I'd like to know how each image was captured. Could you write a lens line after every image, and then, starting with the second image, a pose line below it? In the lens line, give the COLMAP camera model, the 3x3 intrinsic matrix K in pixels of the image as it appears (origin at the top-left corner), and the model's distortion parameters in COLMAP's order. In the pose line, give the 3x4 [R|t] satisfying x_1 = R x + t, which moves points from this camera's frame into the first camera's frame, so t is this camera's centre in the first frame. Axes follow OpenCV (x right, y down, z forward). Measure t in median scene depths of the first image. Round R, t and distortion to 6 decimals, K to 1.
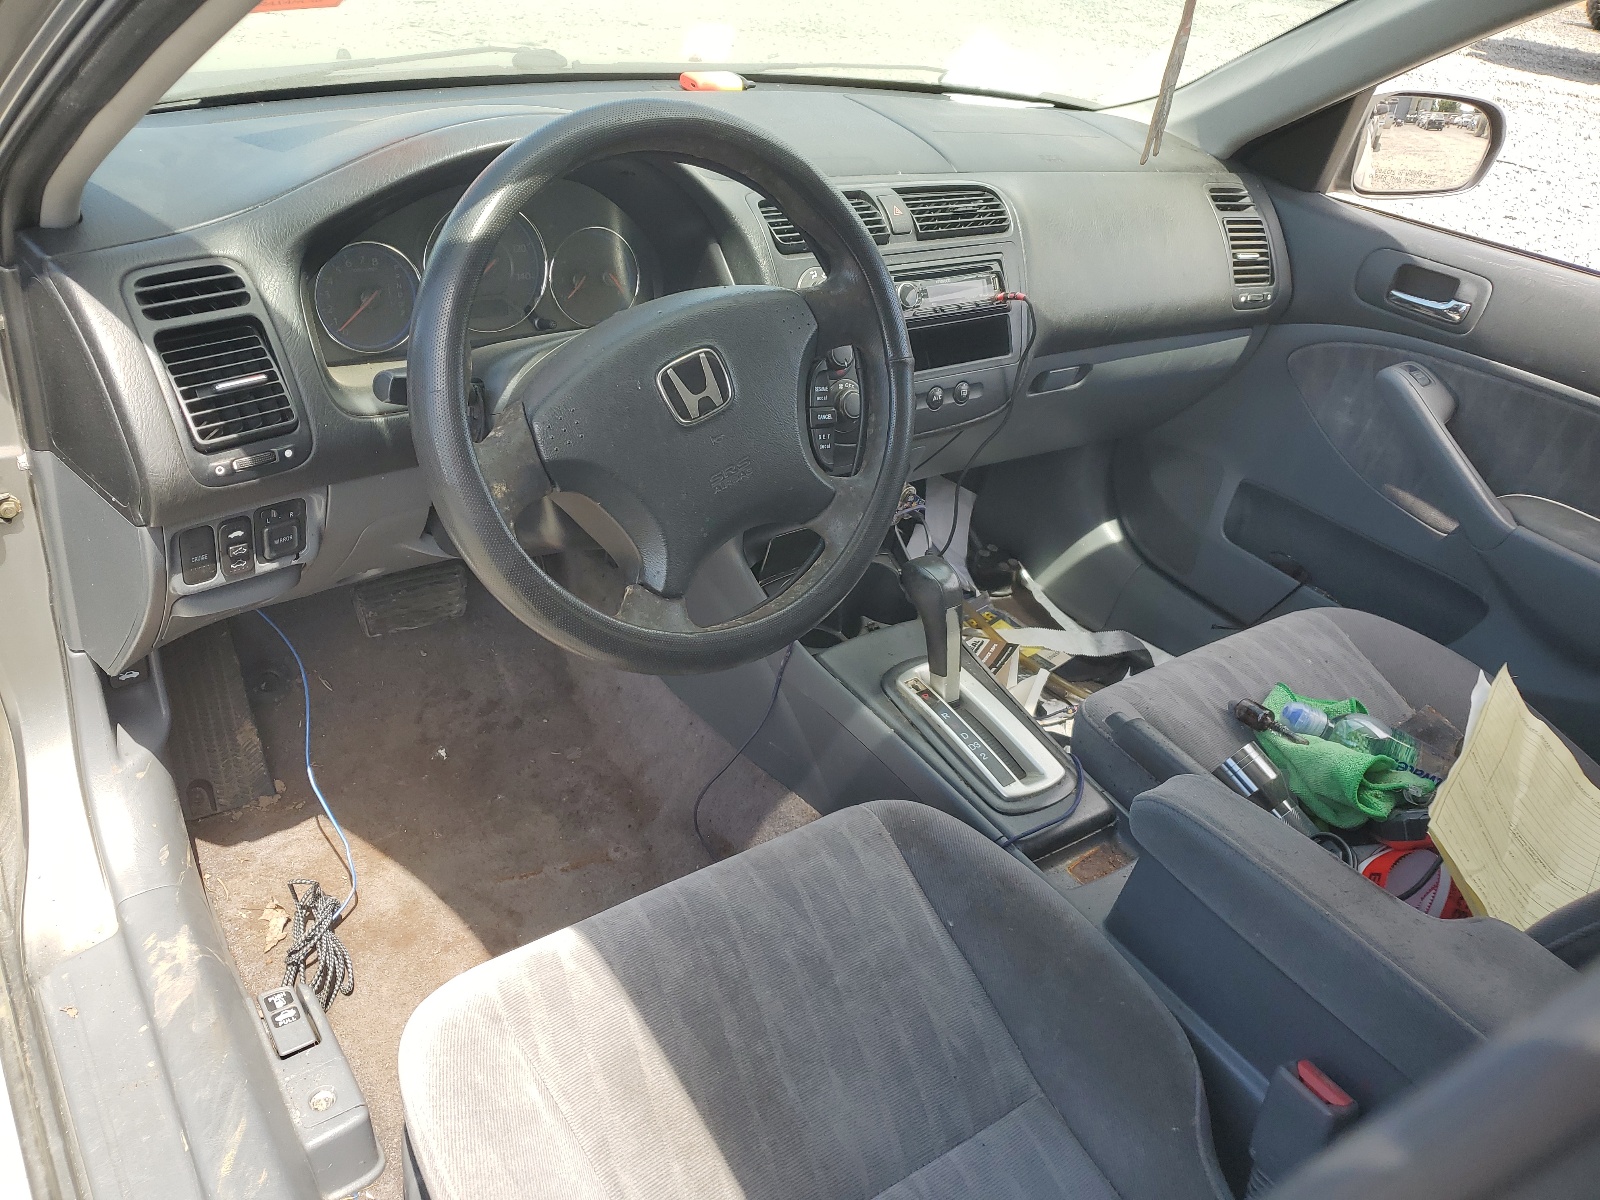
lens RADIAL K [[1227.9, 0, 799.3], [0, 1227.9, 568.1], [0, 0, 1]] dist [0.006520, 0.001595]
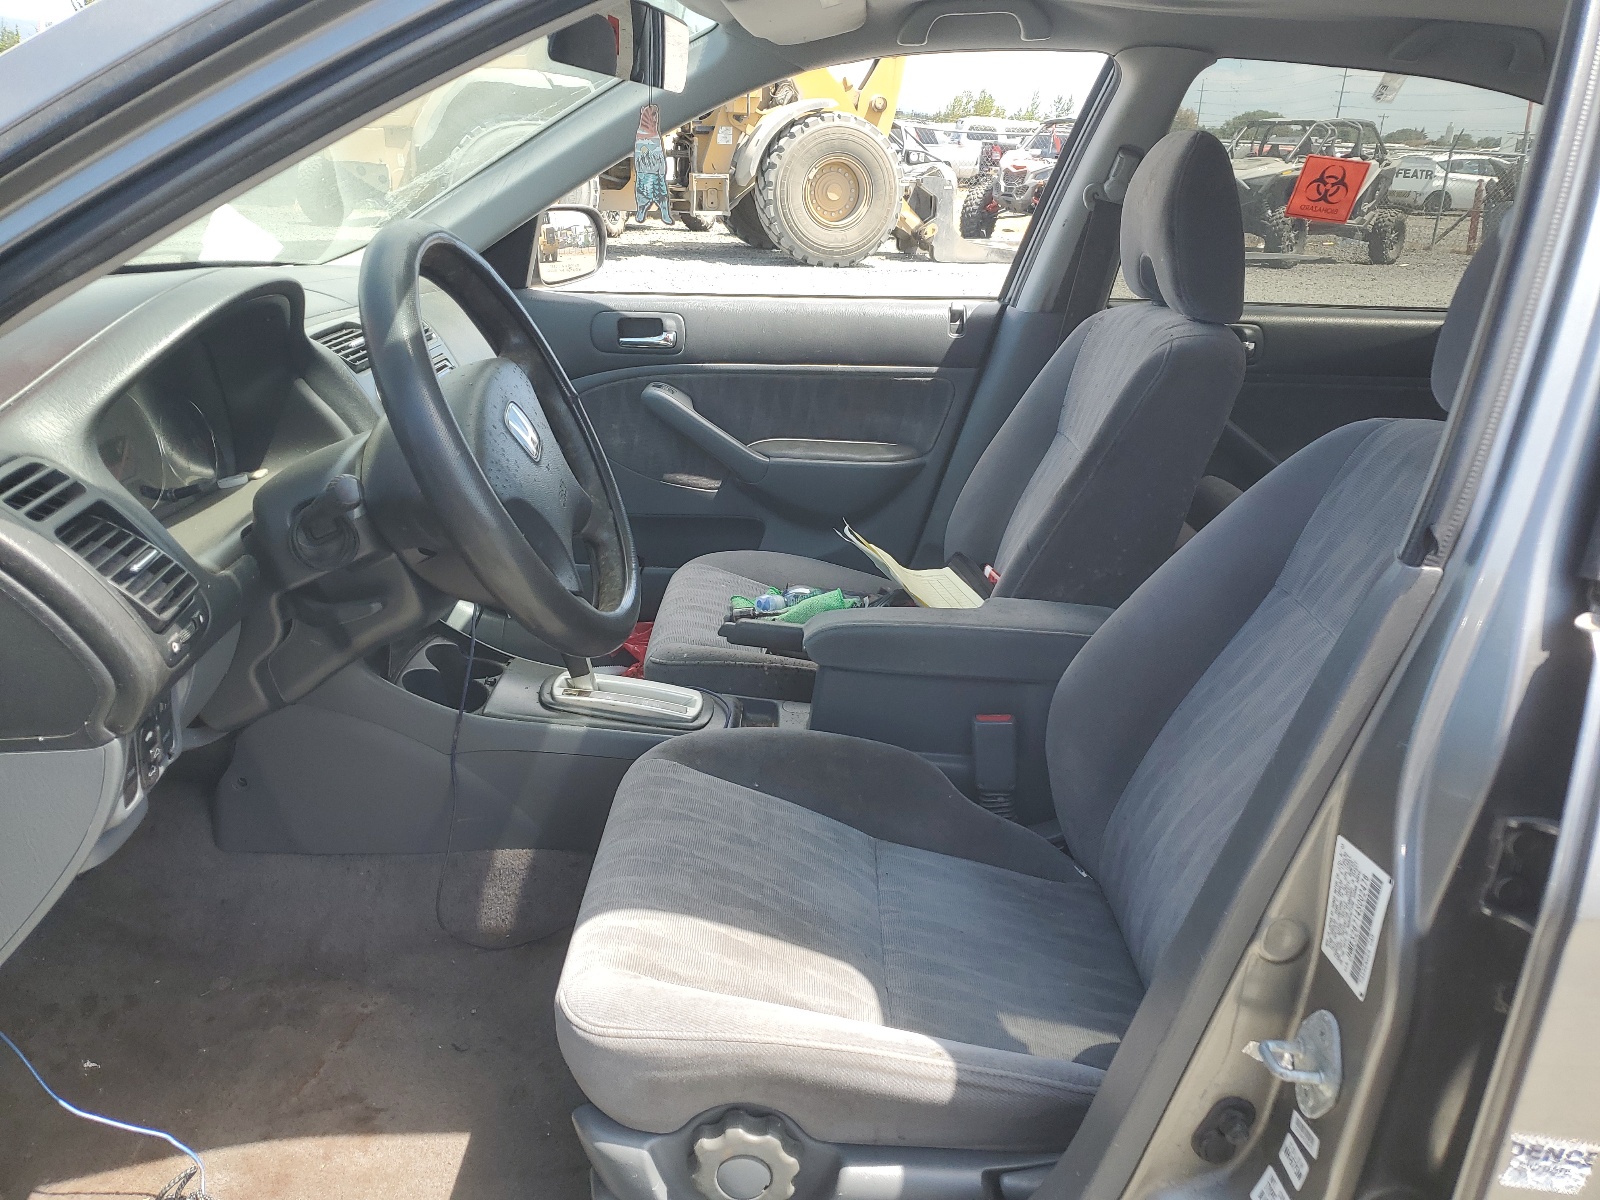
lens RADIAL K [[1212.0, 0, 800.0], [0, 1212.0, 600.0], [0, 0, 1]] dist [-0.003956, -0.003647]
pose [[0.585680, -0.358019, 0.727188, -0.513160], [0.444858, 0.891945, 0.080844, 0.016380], [-0.677555, 0.276147, 0.681661, 0.016971]]
